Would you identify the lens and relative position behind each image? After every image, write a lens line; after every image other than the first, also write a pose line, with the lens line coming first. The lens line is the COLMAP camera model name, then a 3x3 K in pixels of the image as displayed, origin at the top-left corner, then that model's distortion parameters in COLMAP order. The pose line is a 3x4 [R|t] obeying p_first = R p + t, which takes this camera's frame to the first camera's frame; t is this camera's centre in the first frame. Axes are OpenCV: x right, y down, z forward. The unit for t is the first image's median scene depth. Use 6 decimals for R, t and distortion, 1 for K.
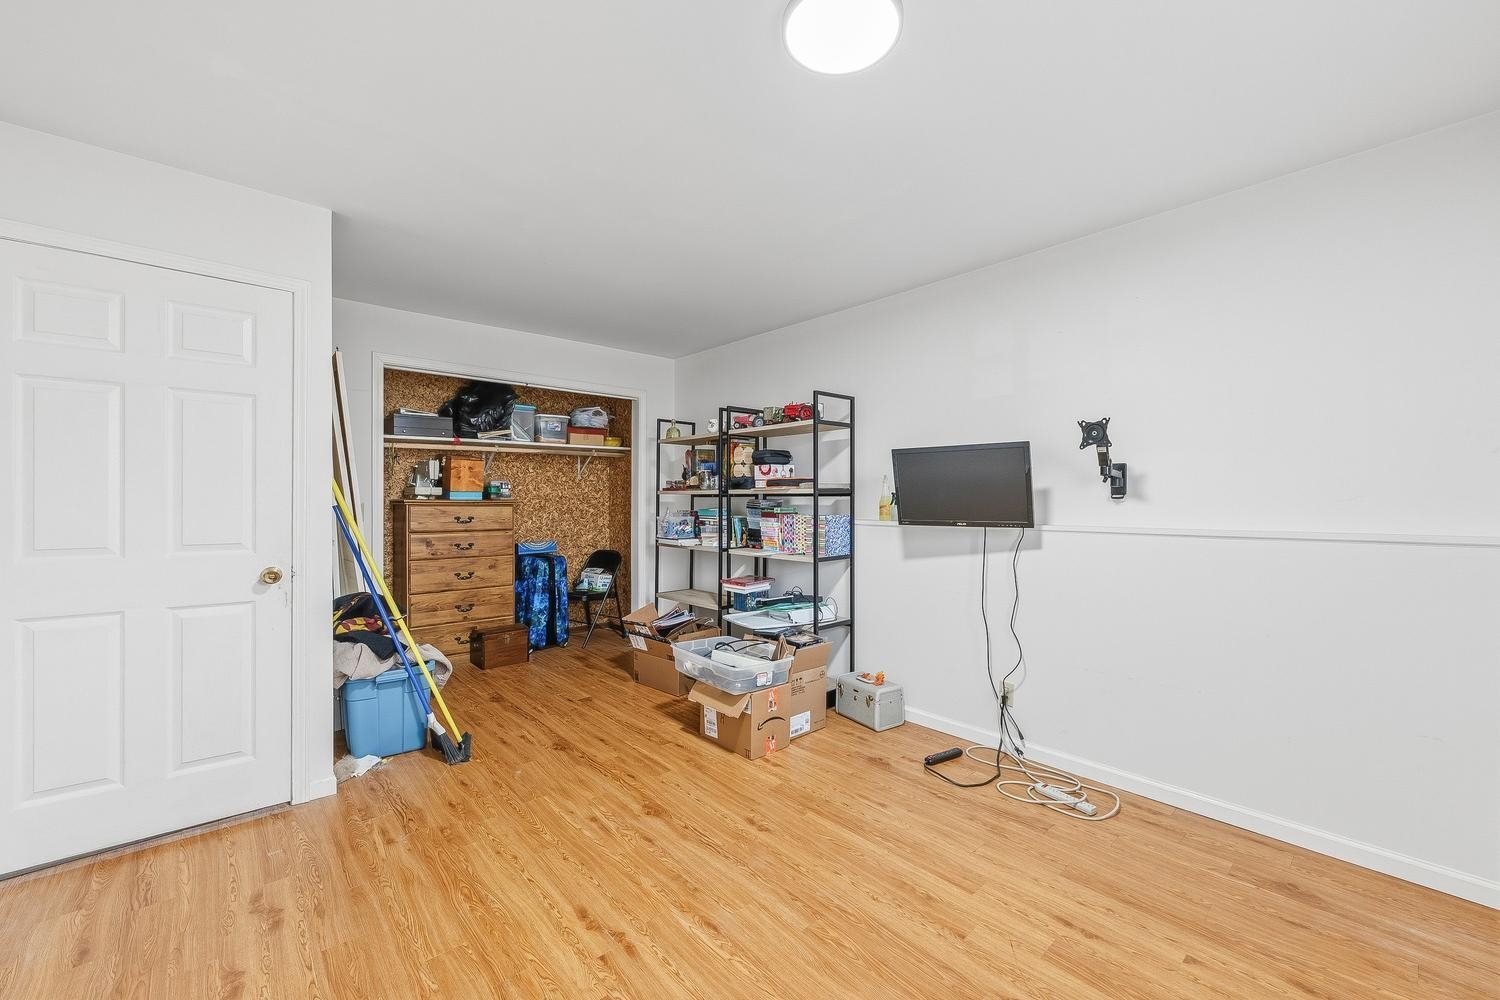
lens RADIAL K [[601.1, 0, 746.3], [0, 601.1, 502.5], [0, 0, 1]] dist [-0.001649, -0.000938]
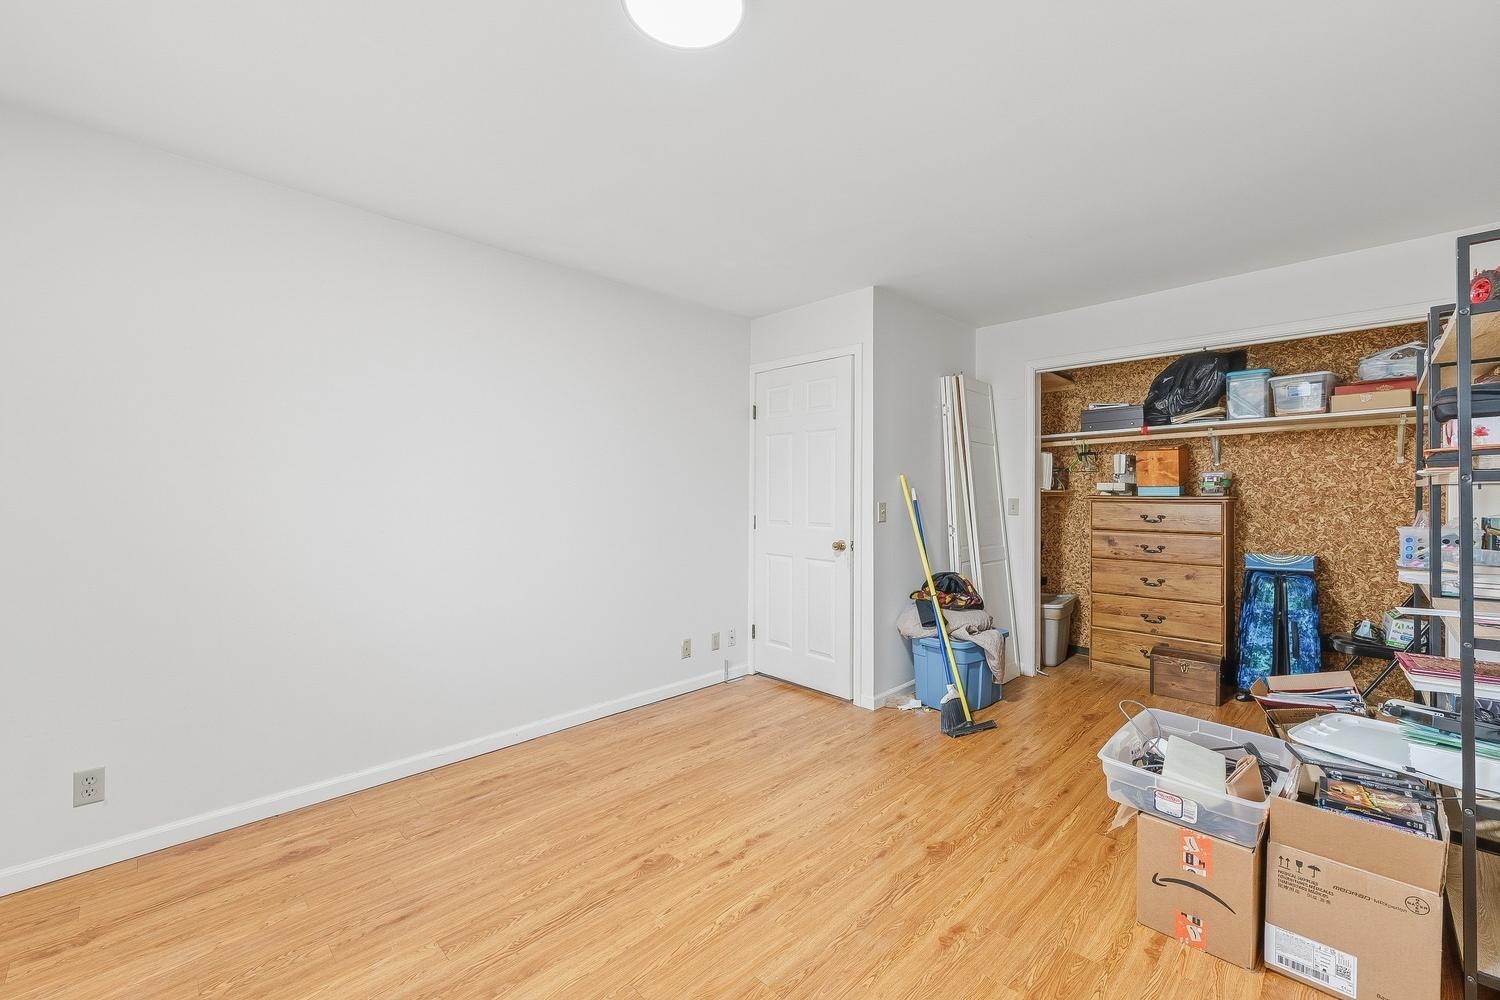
lens RADIAL K [[601.1, 0, 745.7], [0, 601.1, 497.2], [0, 0, 1]] dist [-0.001649, -0.000938]
pose [[0.050435, 0.002796, -0.998723, 0.568913], [-0.004702, 0.999986, 0.002562, -0.003357], [0.998716, 0.004567, 0.050447, 0.540643]]
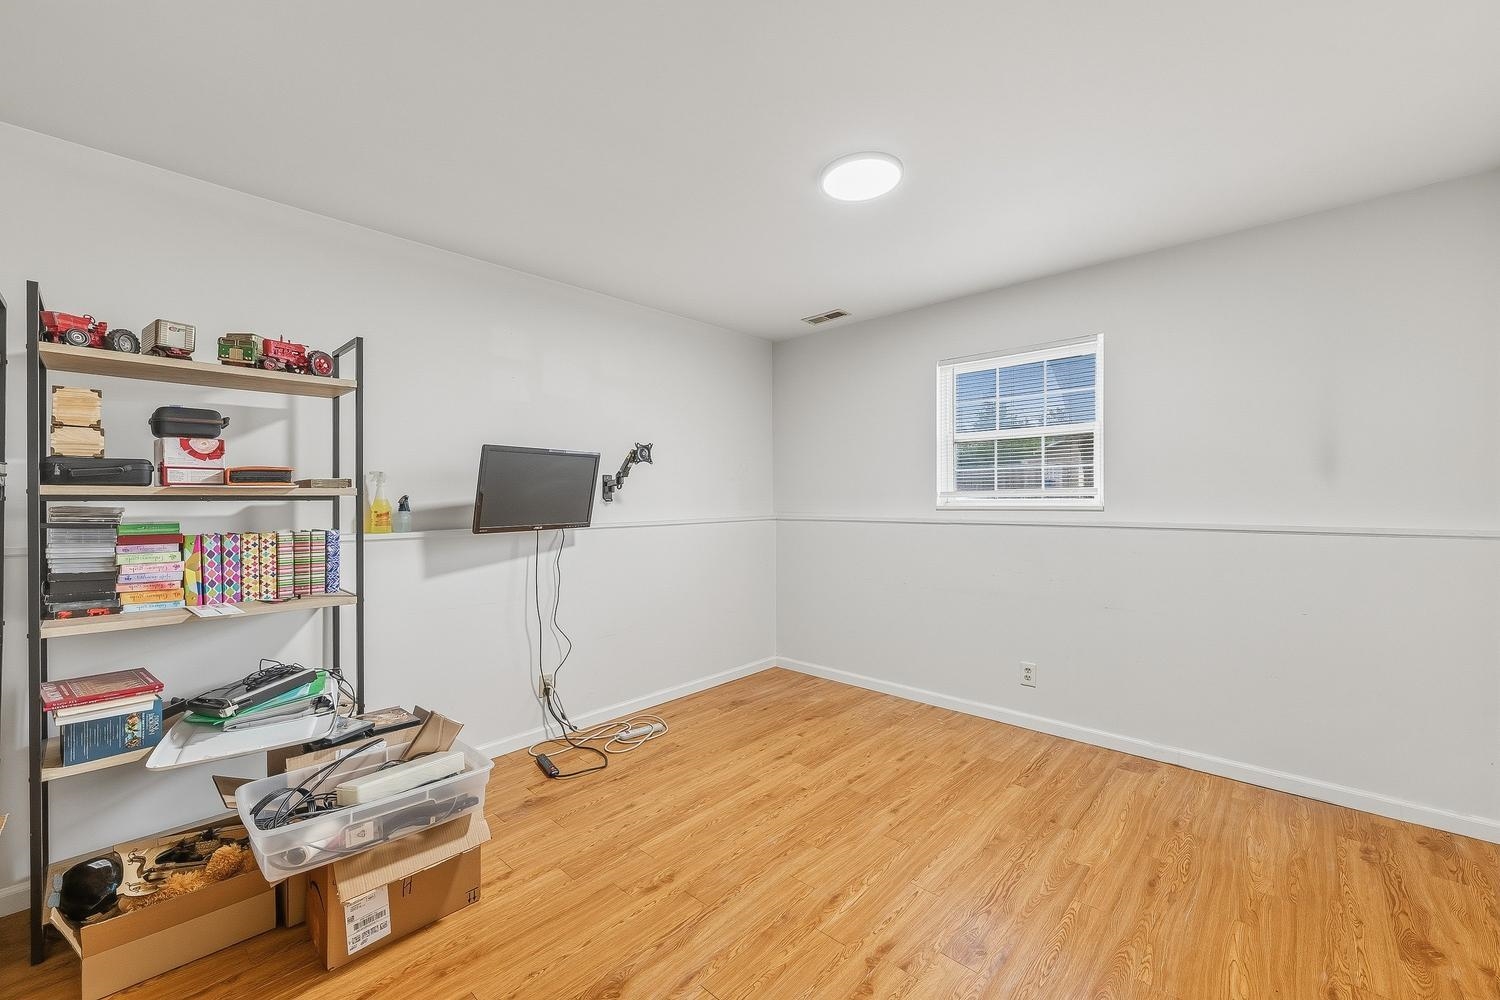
lens RADIAL K [[601.1, 0, 754.3], [0, 601.1, 497.3], [0, 0, 1]] dist [-0.001649, -0.000938]
pose [[-0.106736, 0.000529, 0.994287, -0.650445], [0.010626, 0.999943, 0.000609, -0.010465], [-0.994231, 0.010630, -0.106736, 0.729647]]
